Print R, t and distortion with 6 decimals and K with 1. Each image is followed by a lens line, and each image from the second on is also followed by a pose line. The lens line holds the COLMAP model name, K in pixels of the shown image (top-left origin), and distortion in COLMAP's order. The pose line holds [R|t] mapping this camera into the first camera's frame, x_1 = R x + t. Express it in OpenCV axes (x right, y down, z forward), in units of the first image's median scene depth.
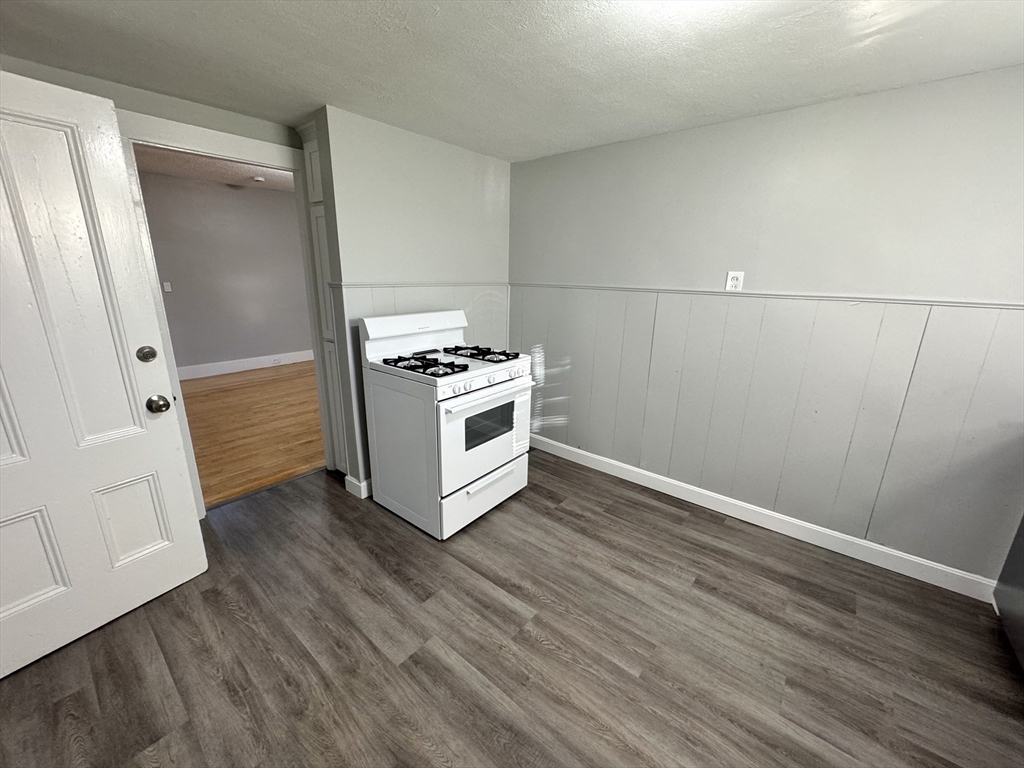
lens RADIAL K [[407.3, 0, 512.0], [0, 407.3, 384.0], [0, 0, 1]] dist [-0.000857, 0.000036]
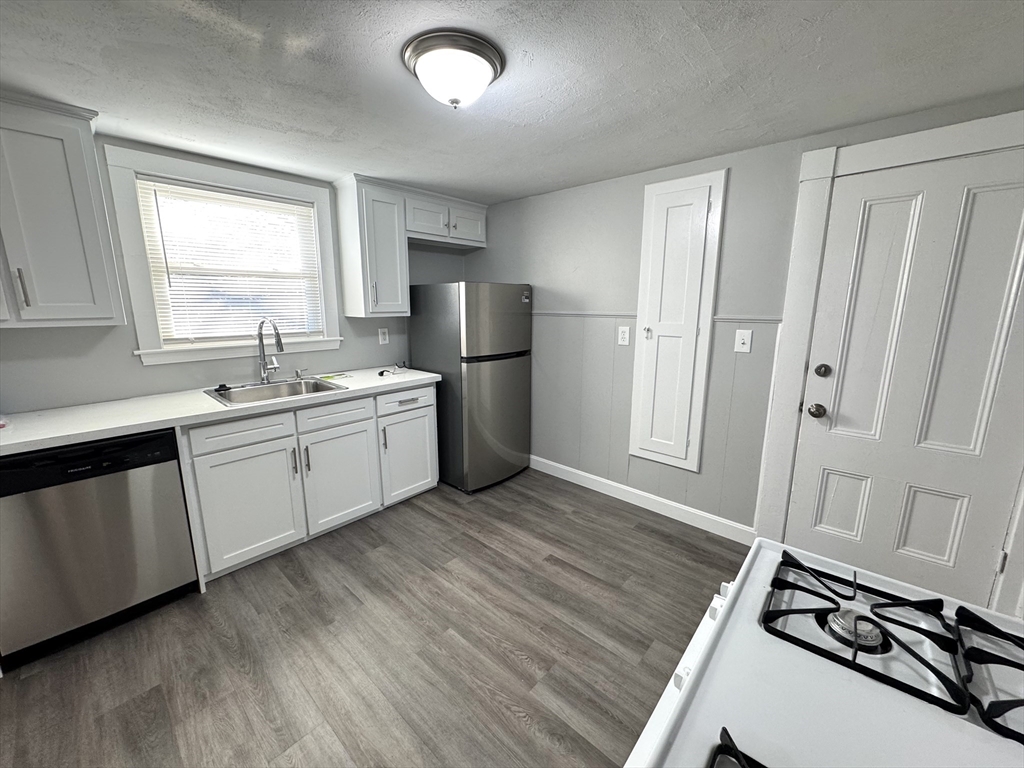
lens RADIAL K [[407.3, 0, 512.0], [0, 407.3, 384.0], [0, 0, 1]] dist [-0.000857, 0.000036]
pose [[-0.998858, -0.024877, 0.040799, 0.079081], [-0.003945, 0.893818, 0.448412, -0.394219], [-0.047622, 0.447739, -0.892895, 1.458718]]
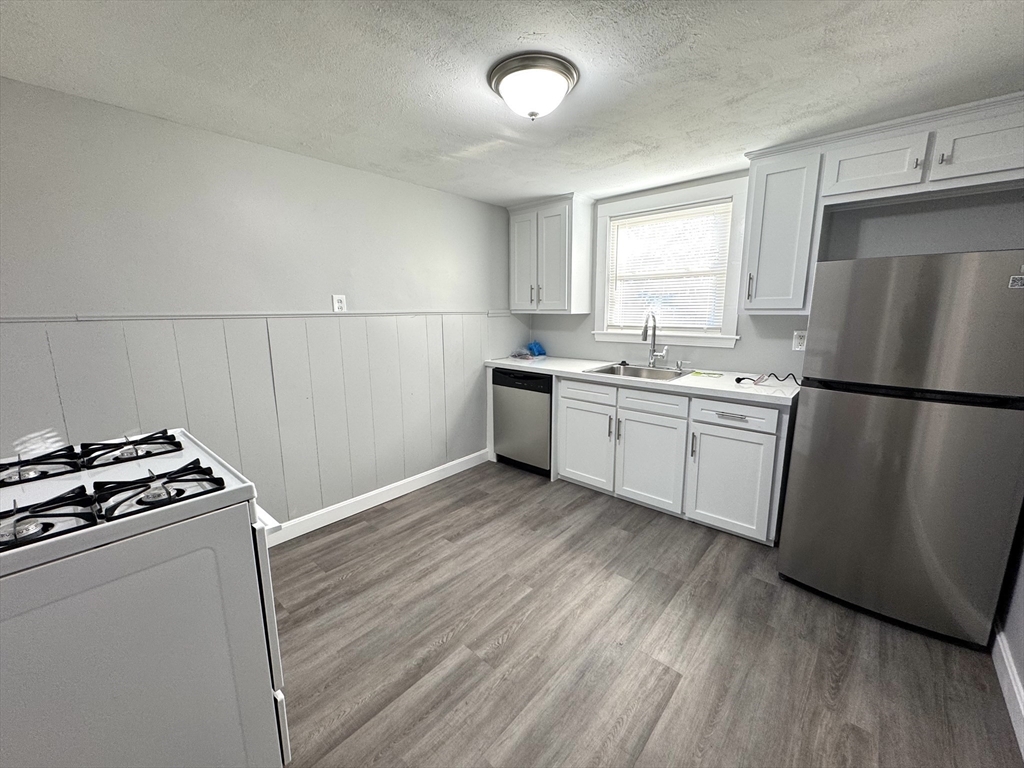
lens RADIAL K [[407.3, 0, 512.0], [0, 407.3, 384.0], [0, 0, 1]] dist [-0.000857, 0.000036]
pose [[0.038045, -0.199550, 0.979149, -0.732321], [0.269900, 0.945492, 0.182204, -0.153864], [-0.962137, 0.257340, 0.089829, 0.643833]]
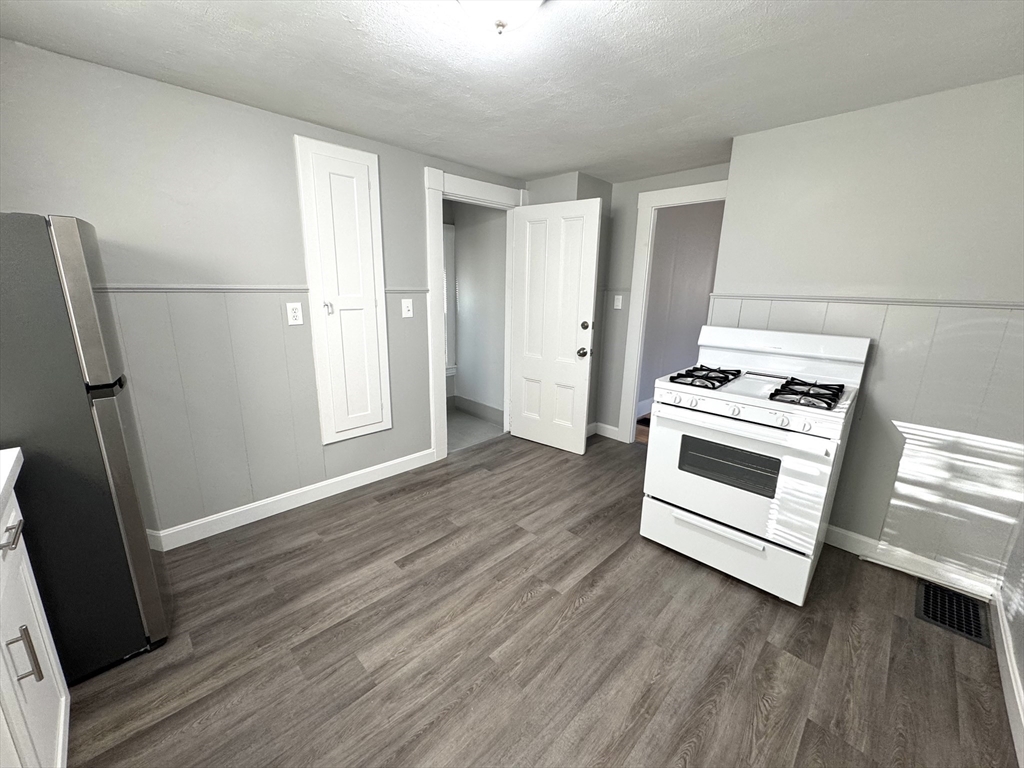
lens RADIAL K [[408.4, 0, 511.1], [0, 408.4, 381.7], [0, 0, 1]] dist [-0.000558, -0.000011]
pose [[-0.092270, 0.215966, -0.972031, 0.977718], [-0.282586, 0.930379, 0.233537, -0.162871], [0.954794, 0.296231, -0.024817, 0.727436]]
